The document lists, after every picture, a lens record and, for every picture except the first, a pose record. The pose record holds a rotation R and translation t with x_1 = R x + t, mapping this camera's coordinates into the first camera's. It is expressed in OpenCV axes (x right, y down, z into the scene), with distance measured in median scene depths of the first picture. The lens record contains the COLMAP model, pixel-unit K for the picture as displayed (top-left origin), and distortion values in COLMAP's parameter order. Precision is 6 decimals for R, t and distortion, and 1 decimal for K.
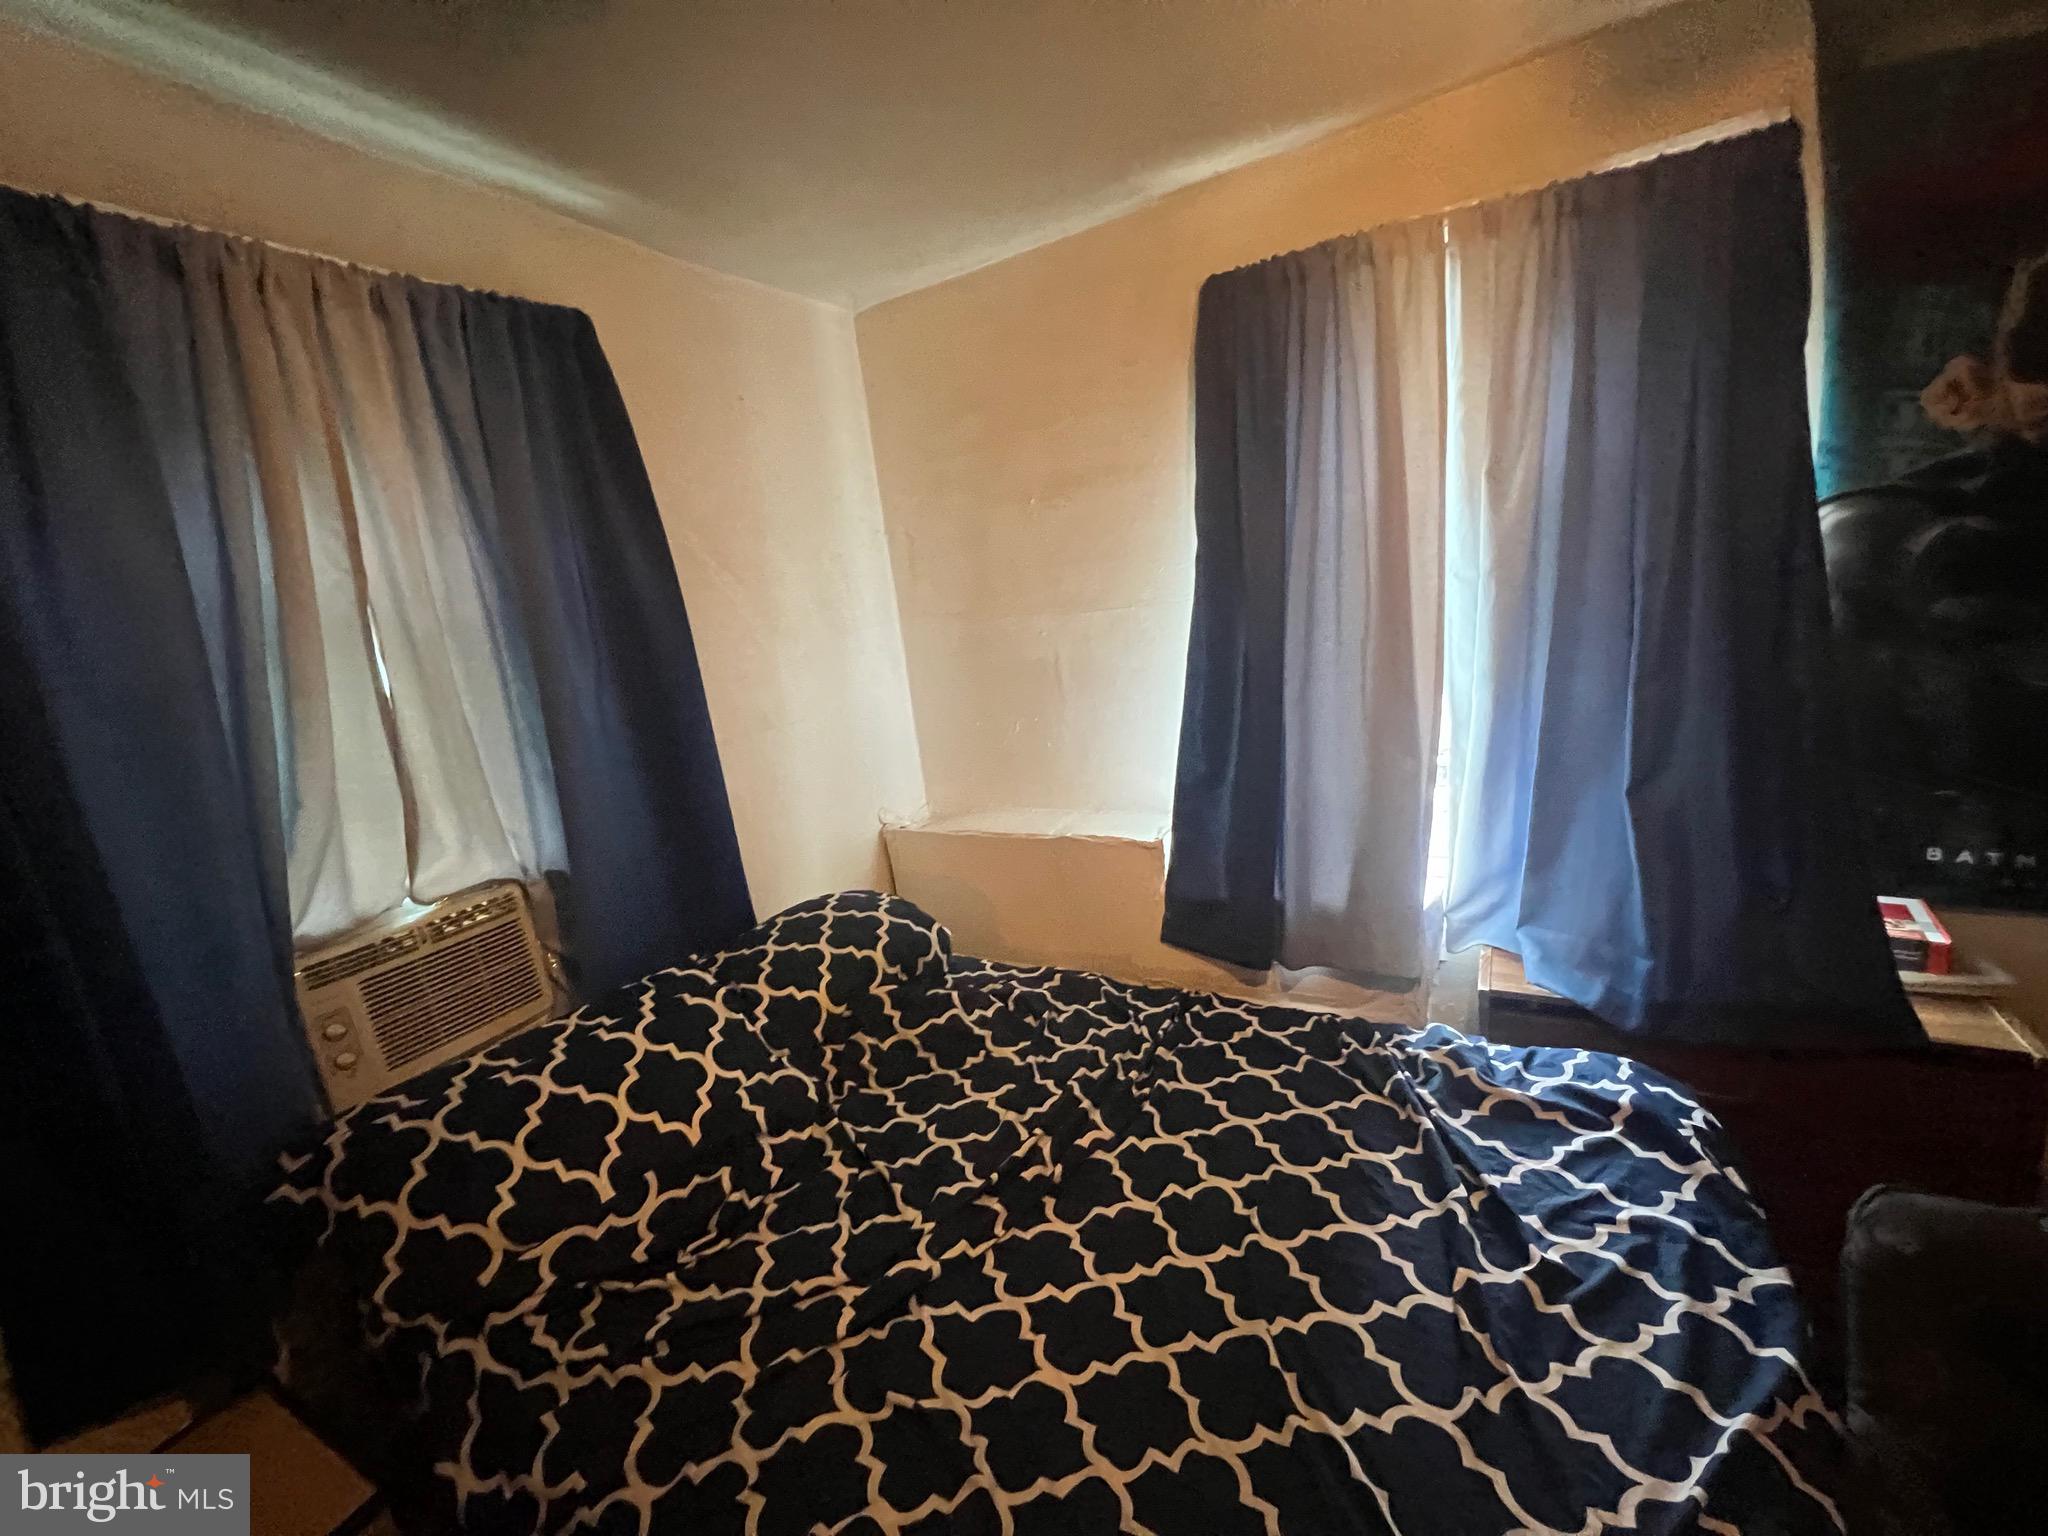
lens RADIAL K [[825.1, 0, 1026.5], [0, 825.1, 762.8], [0, 0, 1]] dist [-0.001138, -0.000493]
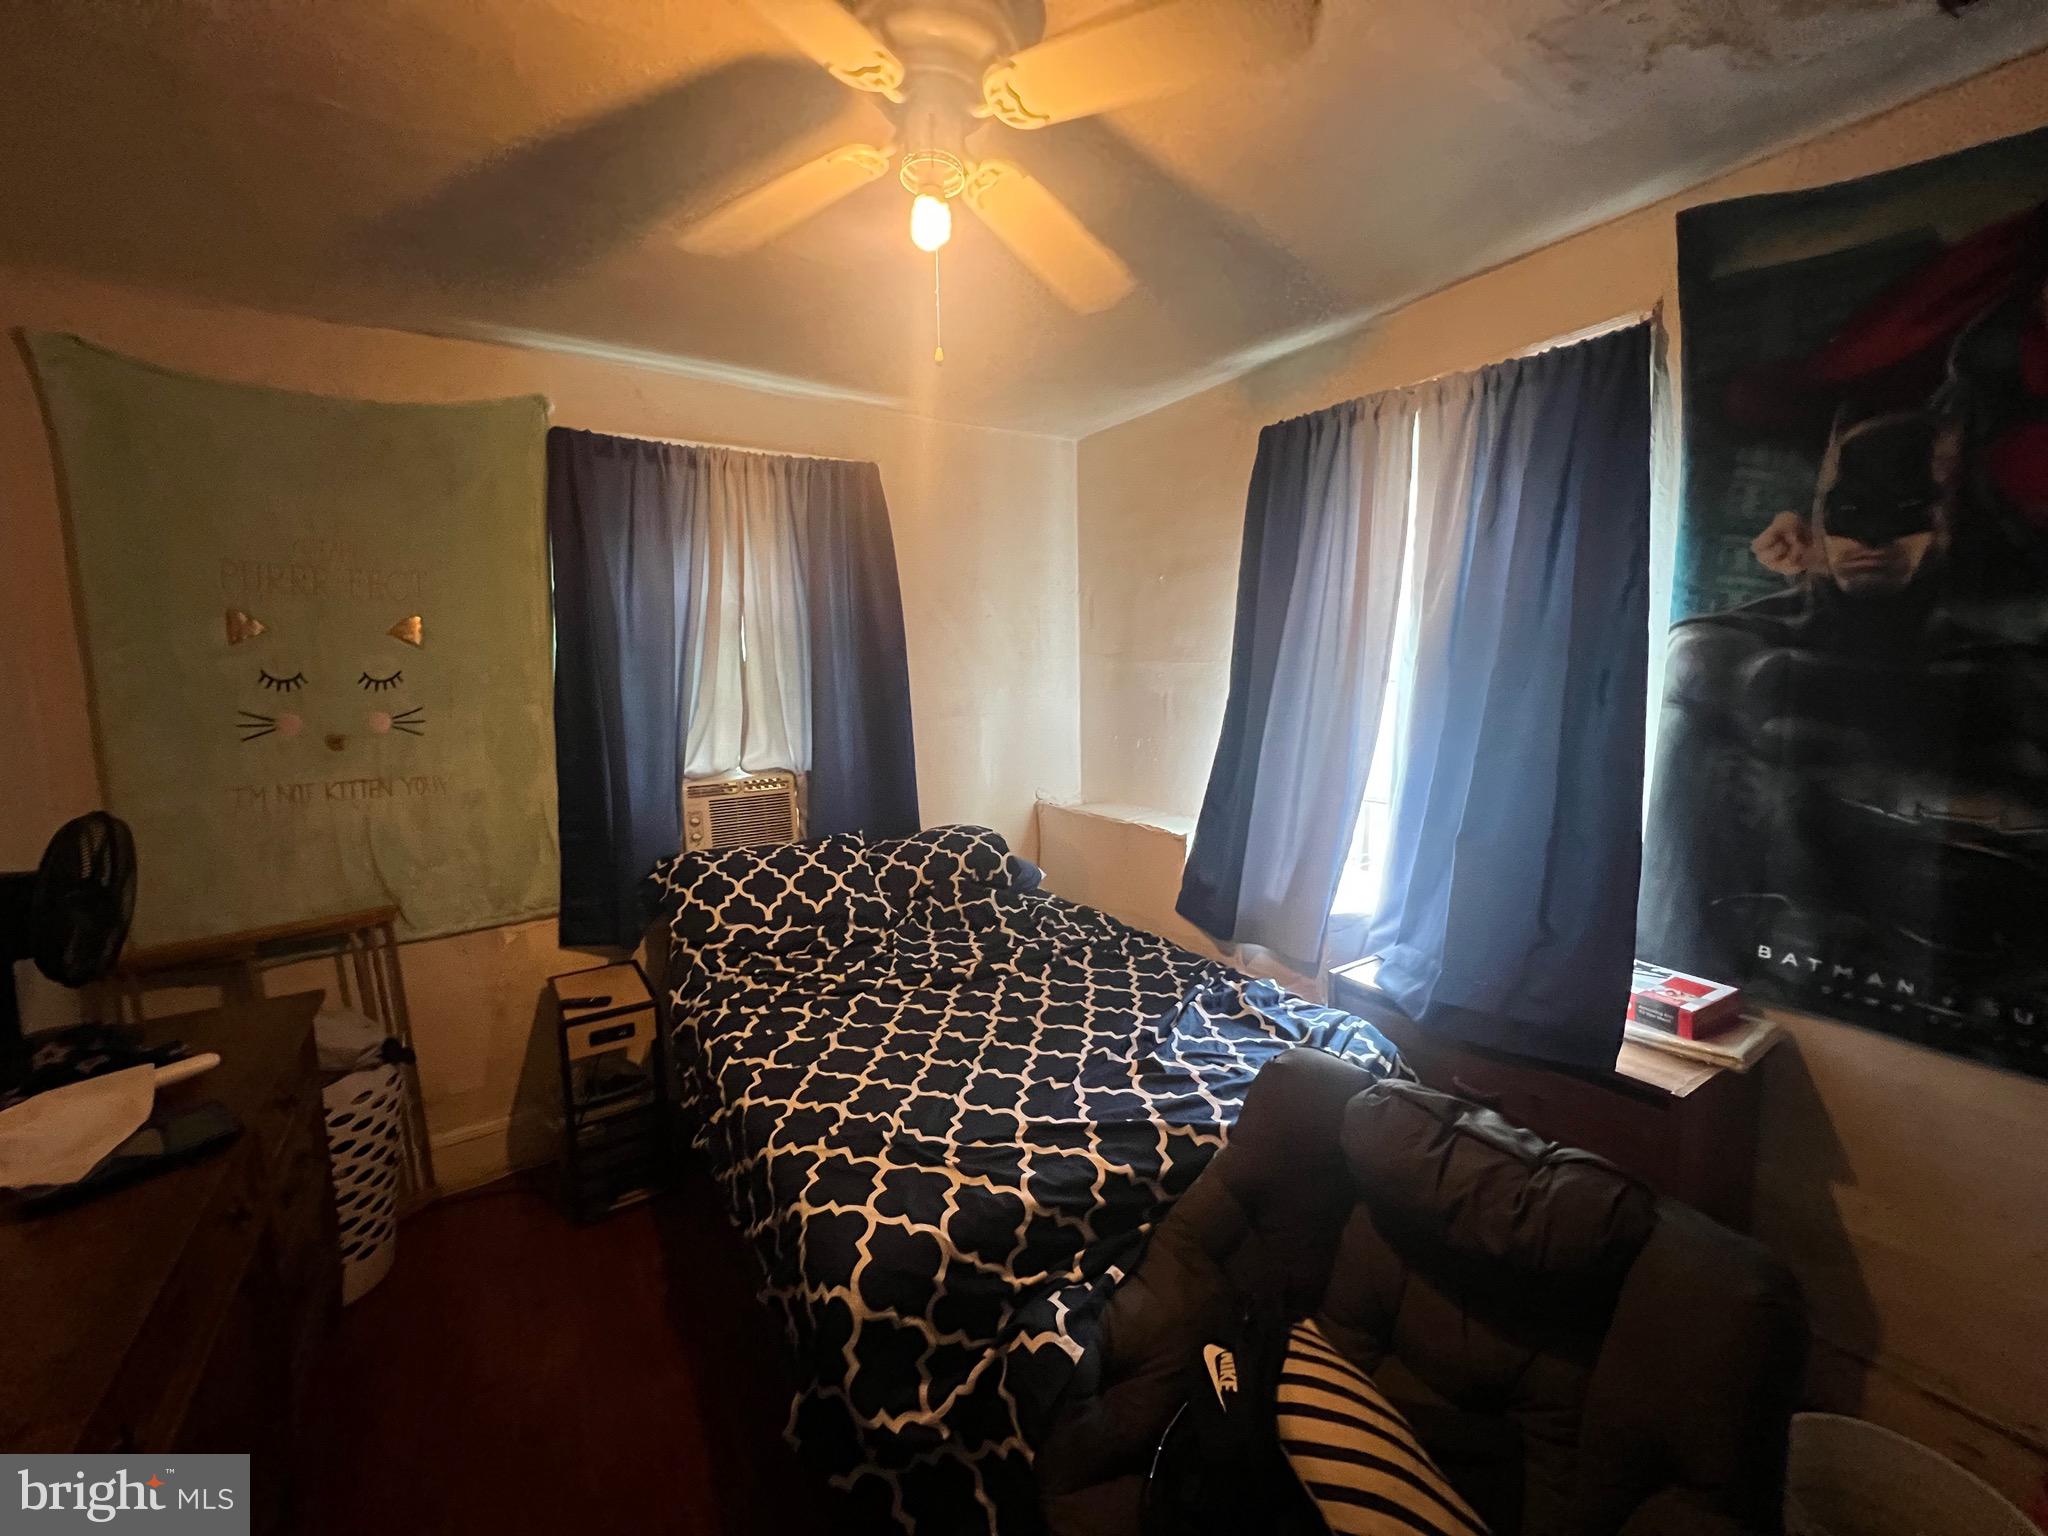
lens RADIAL K [[825.1, 0, 1027.2], [0, 825.1, 768.9], [0, 0, 1]] dist [-0.001138, -0.000493]
pose [[0.881799, 0.160226, -0.443574, 0.734489], [-0.179319, 0.983790, -0.001115, 0.052578], [0.436205, 0.080524, 0.896237, -0.455568]]
